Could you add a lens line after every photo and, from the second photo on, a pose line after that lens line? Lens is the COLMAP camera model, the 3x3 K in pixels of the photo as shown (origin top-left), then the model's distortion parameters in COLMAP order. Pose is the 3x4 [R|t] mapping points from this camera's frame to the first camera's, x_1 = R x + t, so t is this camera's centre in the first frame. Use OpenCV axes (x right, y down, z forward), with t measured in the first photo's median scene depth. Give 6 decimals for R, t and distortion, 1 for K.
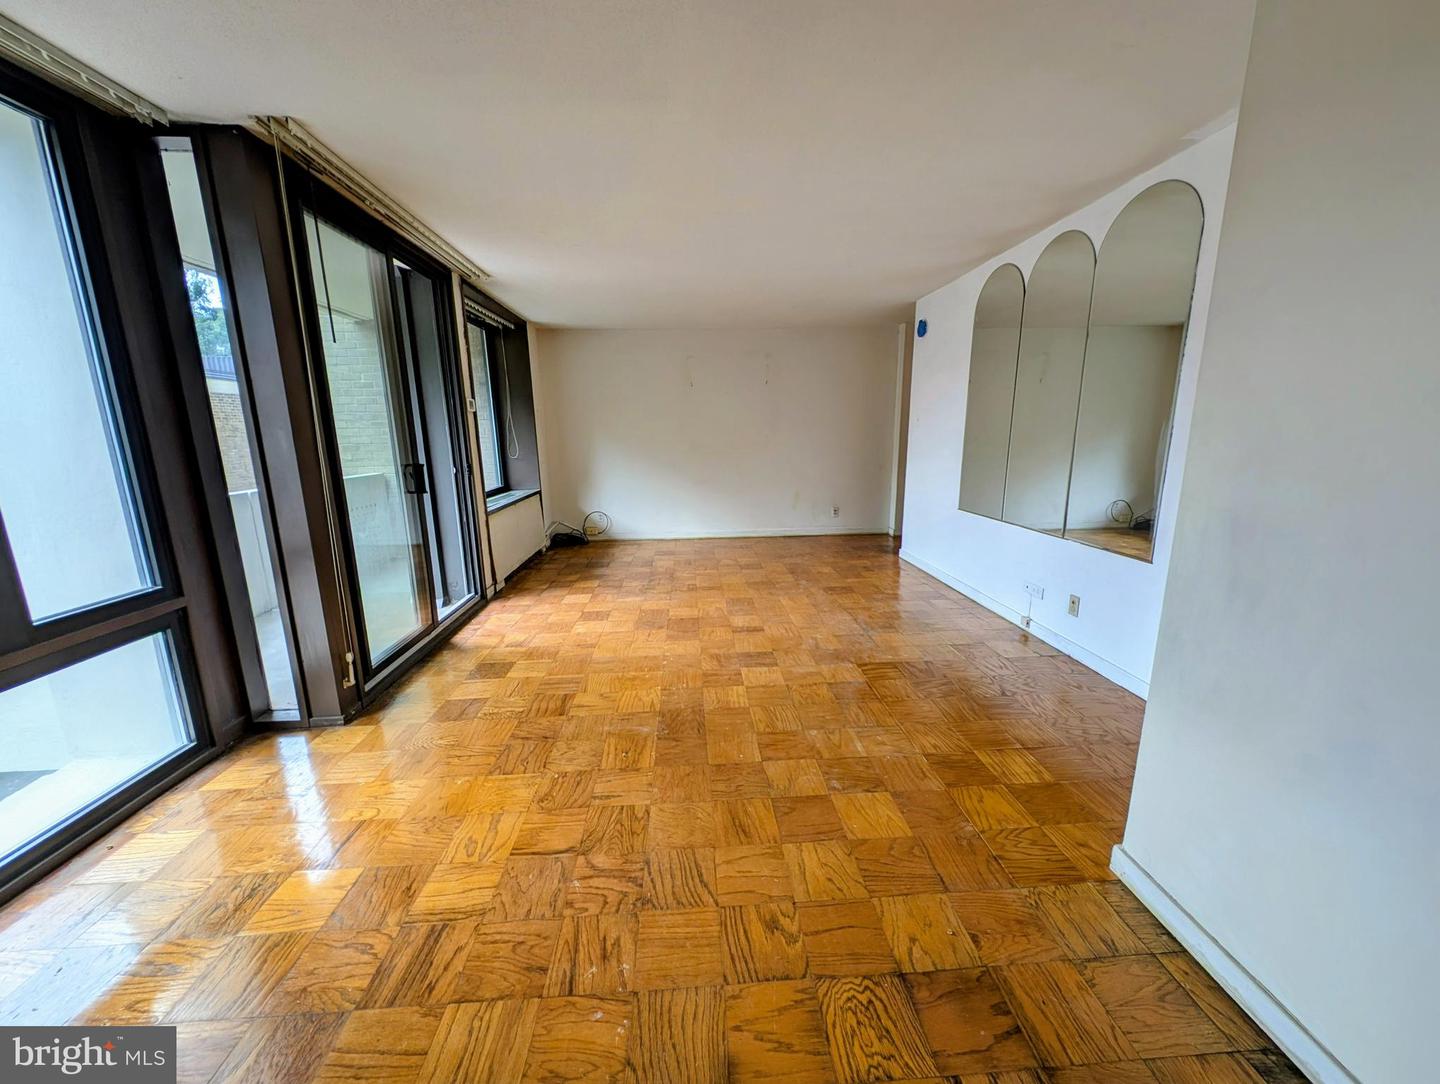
lens RADIAL K [[536.5, 0, 726.6], [0, 536.5, 543.4], [0, 0, 1]] dist [0.003588, -0.000451]
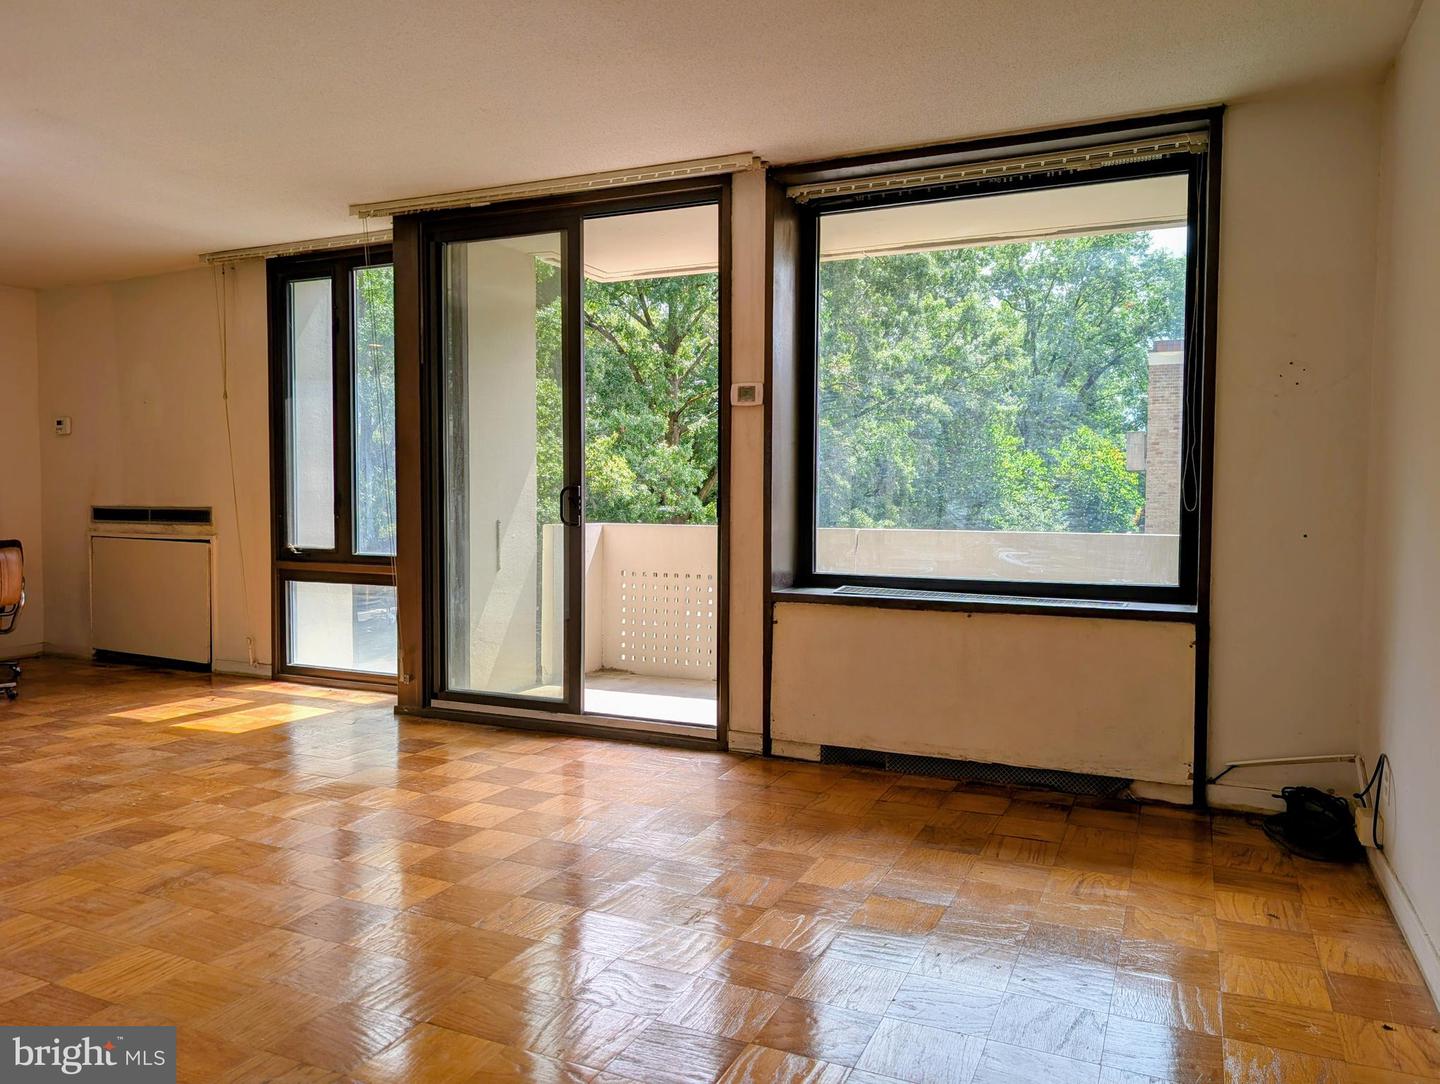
lens RADIAL K [[1045.5, 0, 716.2], [0, 1045.5, 535.3], [0, 0, 1]] dist [0.023118, -0.008745]
pose [[-0.490499, 0.045938, -0.870230, 0.635122], [-0.177516, 0.972404, 0.151387, -0.356738], [0.853170, 0.228736, -0.468808, 1.973949]]
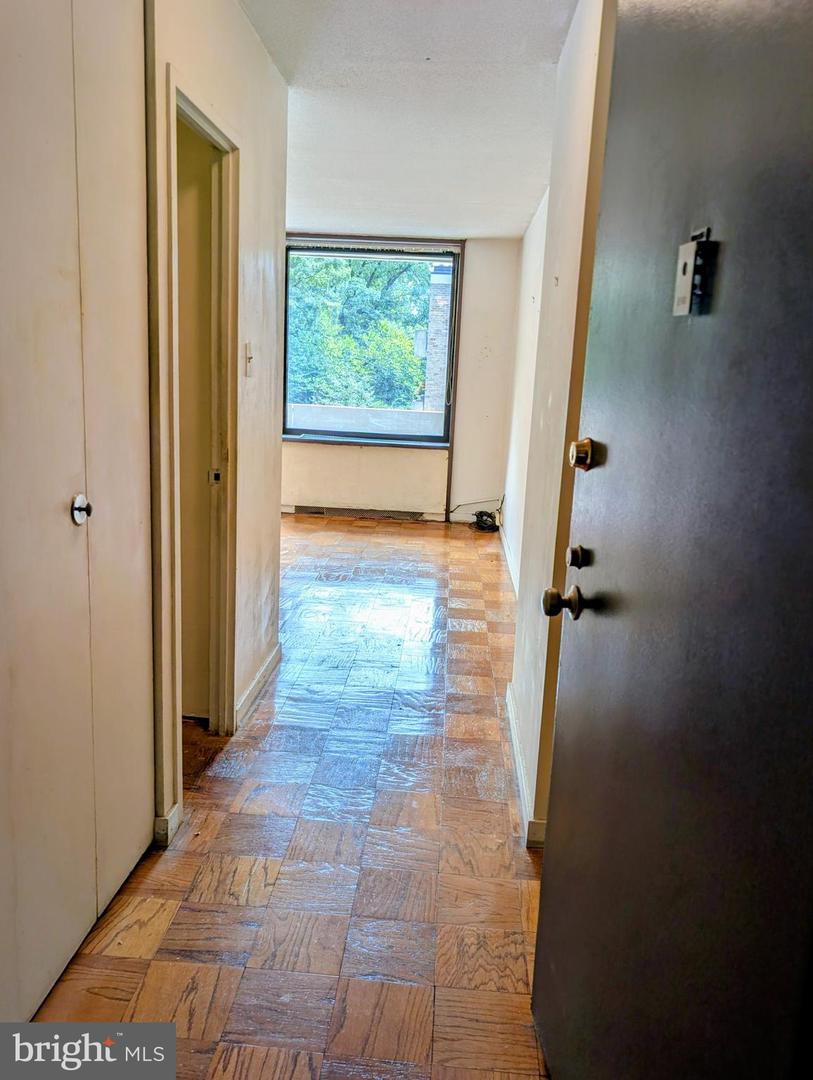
lens RADIAL K [[784.1, 0, 405.9], [0, 784.1, 540.9], [0, 0, 1]] dist [0.023118, -0.008745]
pose [[-0.147886, 0.214692, -0.965421, 1.615465], [-0.248404, 0.936800, 0.246378, -0.461875], [0.957301, 0.276250, -0.085209, 2.050284]]
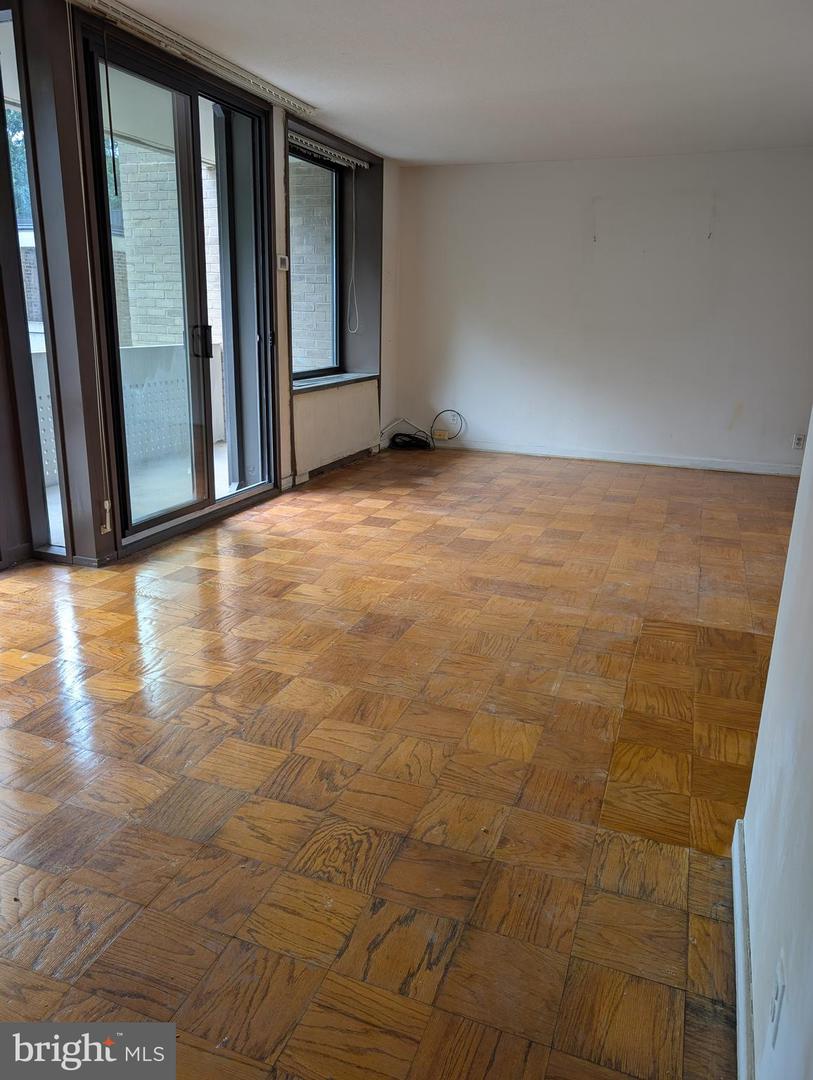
lens RADIAL K [[784.1, 0, 399.6], [0, 784.1, 537.1], [0, 0, 1]] dist [0.023118, -0.008745]
pose [[0.905412, 0.147480, -0.398094, 0.349706], [-0.119858, 0.988373, 0.093556, 0.050963], [0.407263, -0.036992, 0.912561, -0.134421]]
